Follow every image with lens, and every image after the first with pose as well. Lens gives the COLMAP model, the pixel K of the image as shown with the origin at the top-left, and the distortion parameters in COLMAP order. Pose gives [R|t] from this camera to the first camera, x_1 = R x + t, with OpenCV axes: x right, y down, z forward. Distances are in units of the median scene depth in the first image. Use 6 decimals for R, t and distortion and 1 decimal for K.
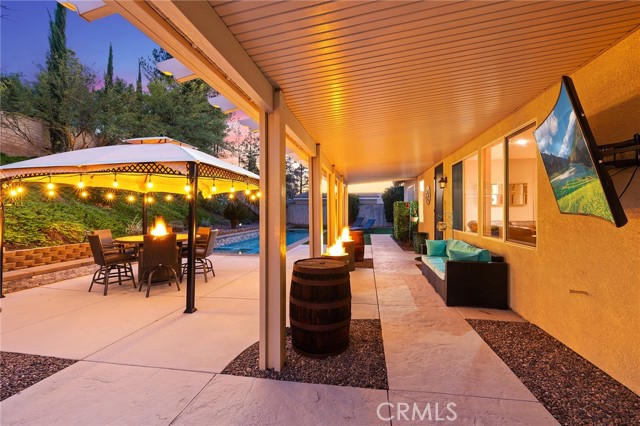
lens RADIAL K [[272.1, 0, 320.0], [0, 272.1, 213.0], [0, 0, 1]] dist [-0.000322, -0.000220]
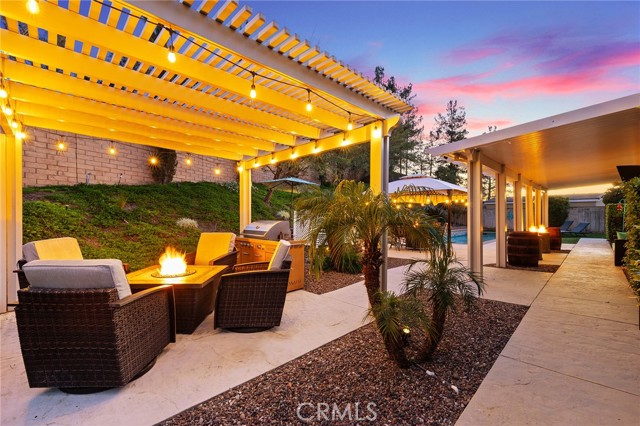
lens RADIAL K [[272.1, 0, 320.0], [0, 272.1, 213.0], [0, 0, 1]] dist [-0.000322, -0.000220]
pose [[0.813589, -0.008739, -0.581374, -0.020488], [-0.004059, 0.999777, -0.020709, 0.028351], [0.581426, 0.019208, 0.813373, -0.716871]]
